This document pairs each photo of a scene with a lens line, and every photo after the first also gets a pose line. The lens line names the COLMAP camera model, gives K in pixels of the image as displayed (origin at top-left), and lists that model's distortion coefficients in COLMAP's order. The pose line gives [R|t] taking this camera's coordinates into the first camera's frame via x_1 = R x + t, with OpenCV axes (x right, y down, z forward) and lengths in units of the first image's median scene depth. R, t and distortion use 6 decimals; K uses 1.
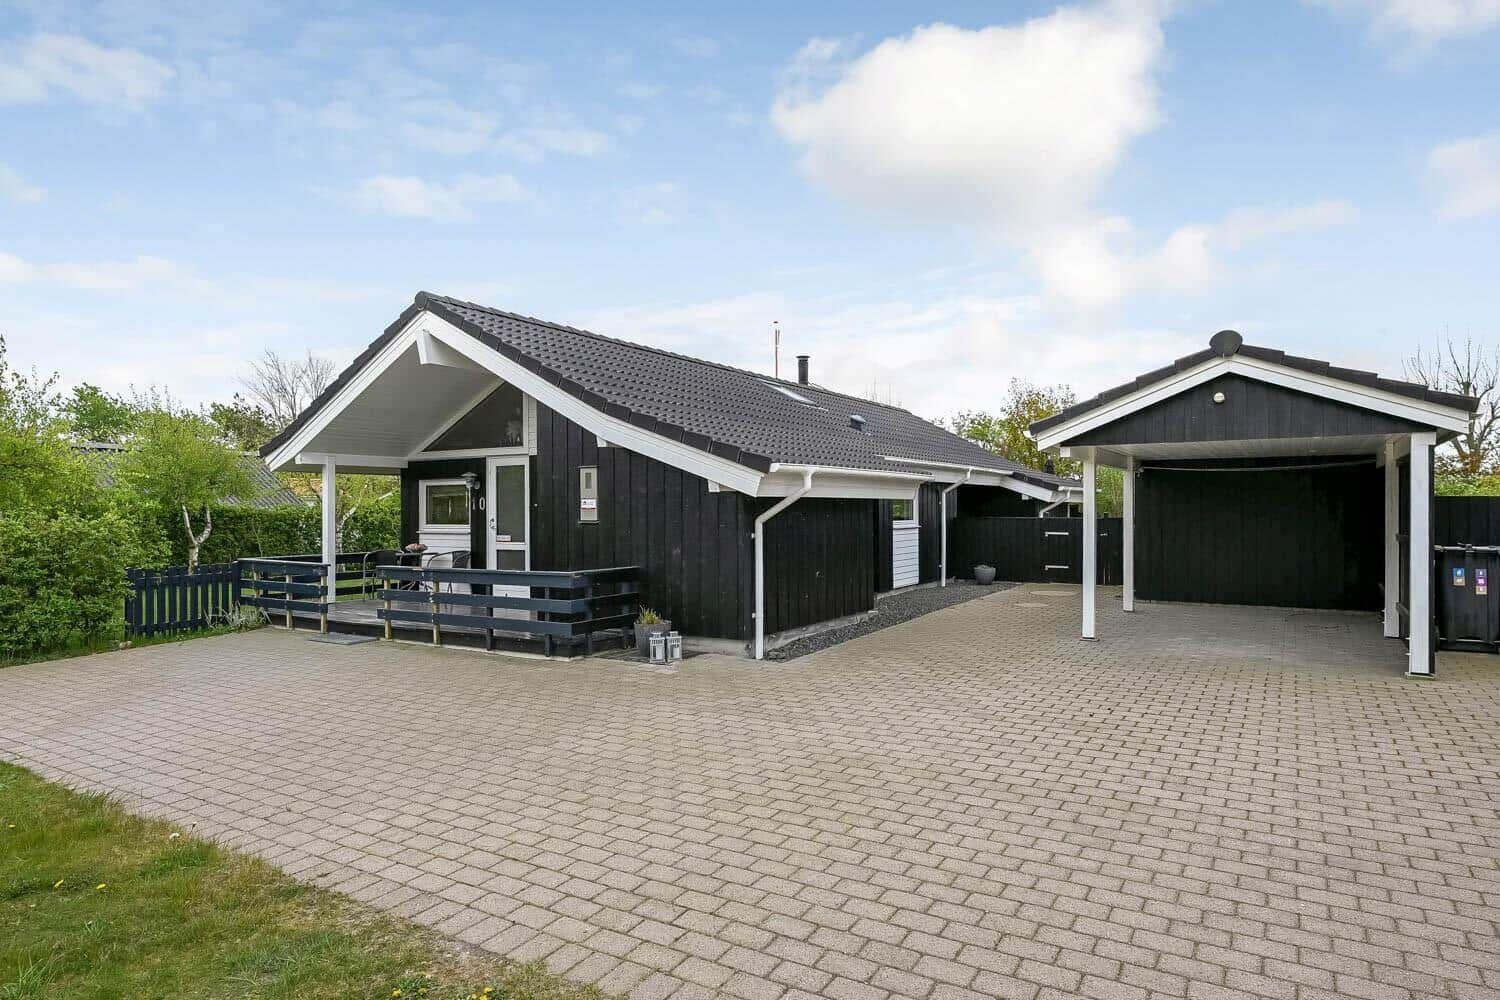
lens RADIAL K [[823.6, 0, 752.0], [0, 823.6, 506.5], [0, 0, 1]] dist [0.003813, 0.000840]
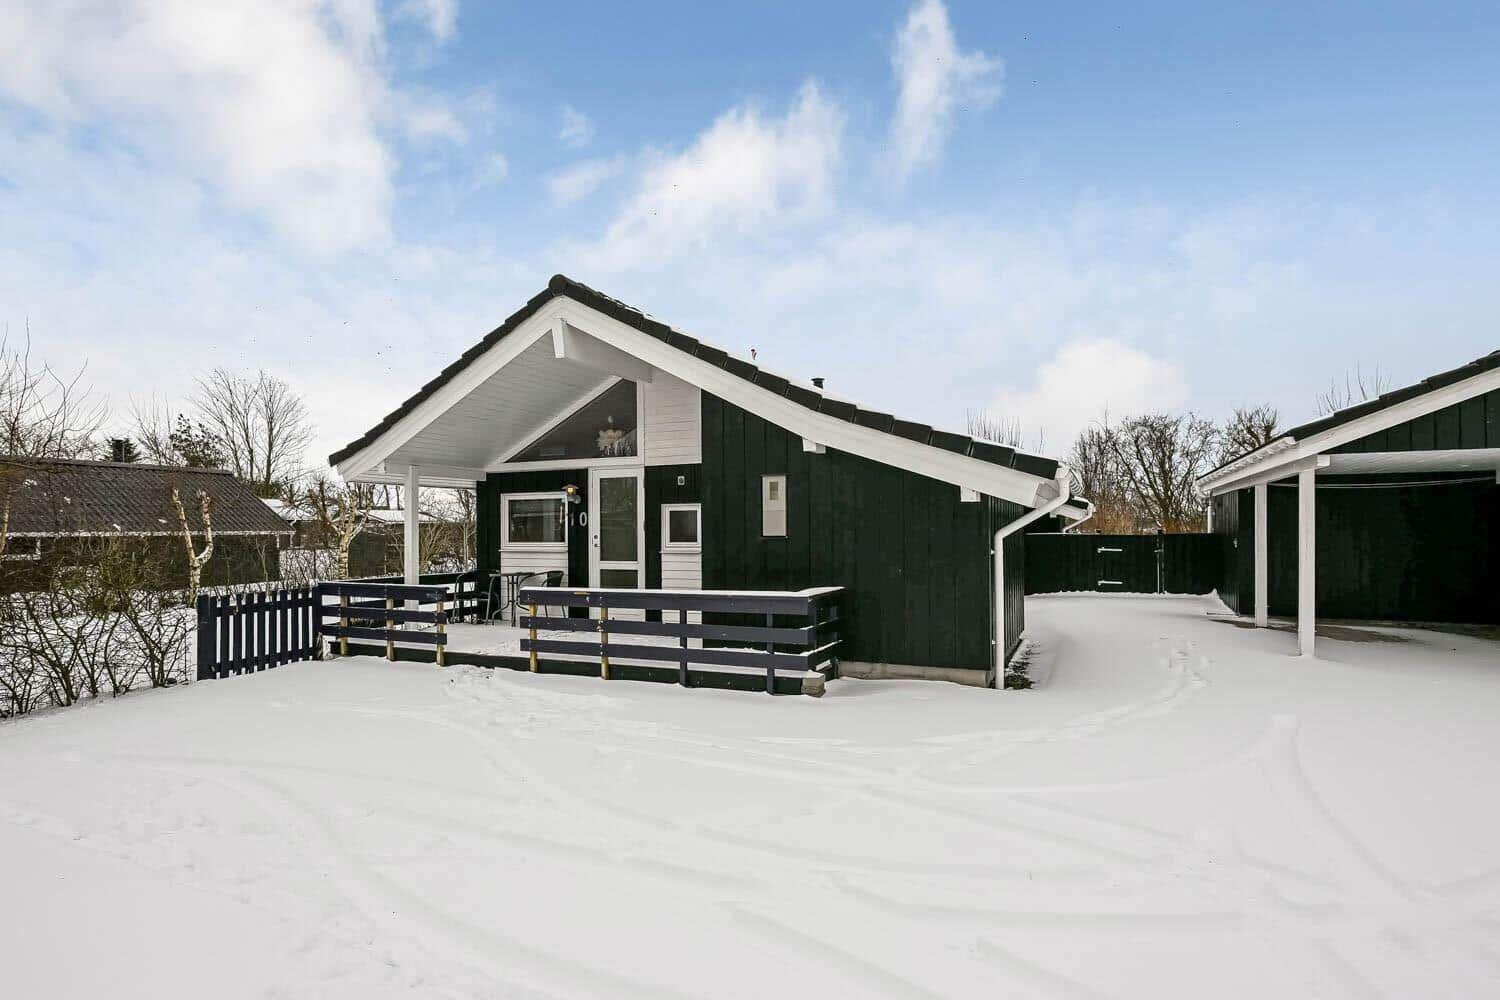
lens RADIAL K [[741.2, 0, 747.4], [0, 741.2, 529.2], [0, 0, 1]] dist [-0.000620, -0.000313]
pose [[0.993535, -0.000776, 0.113522, -0.286504], [0.000582, 0.999998, 0.001747, 0.007779], [-0.113523, -0.001670, 0.993534, 0.192804]]
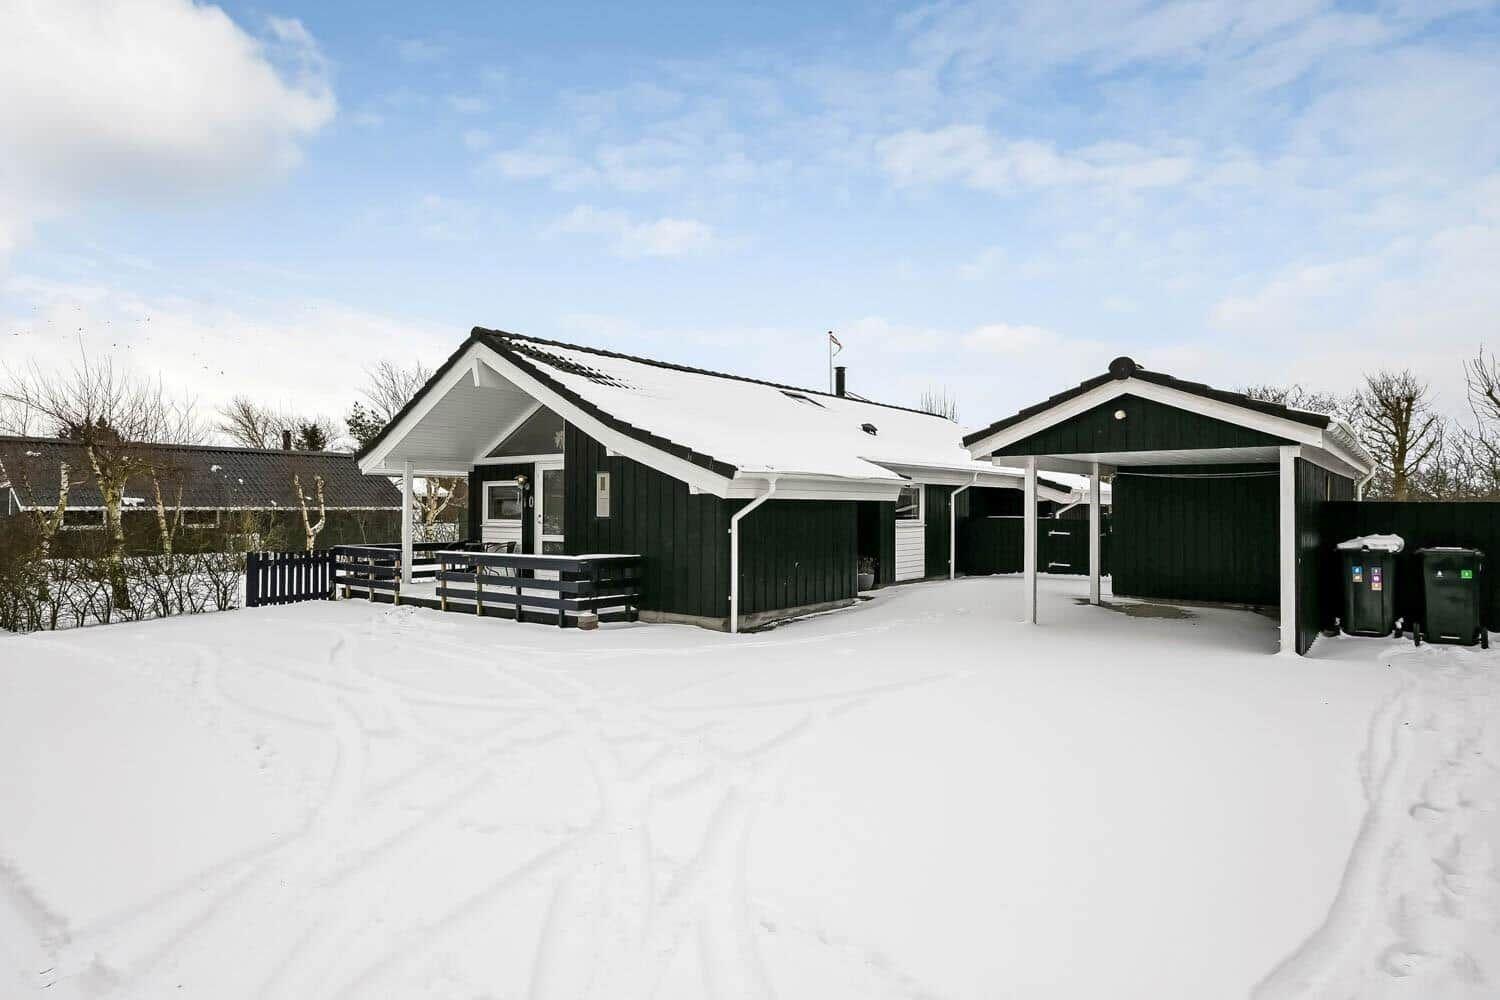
lens RADIAL K [[791.7, 0, 750.0], [0, 791.7, 500.0], [0, 0, 1]] dist [-0.002605, -0.000647]
pose [[0.994525, 0.006559, -0.104289, 0.122175], [-0.007173, 0.999959, -0.005506, -0.002464], [0.104249, 0.006224, 0.994532, -0.113042]]
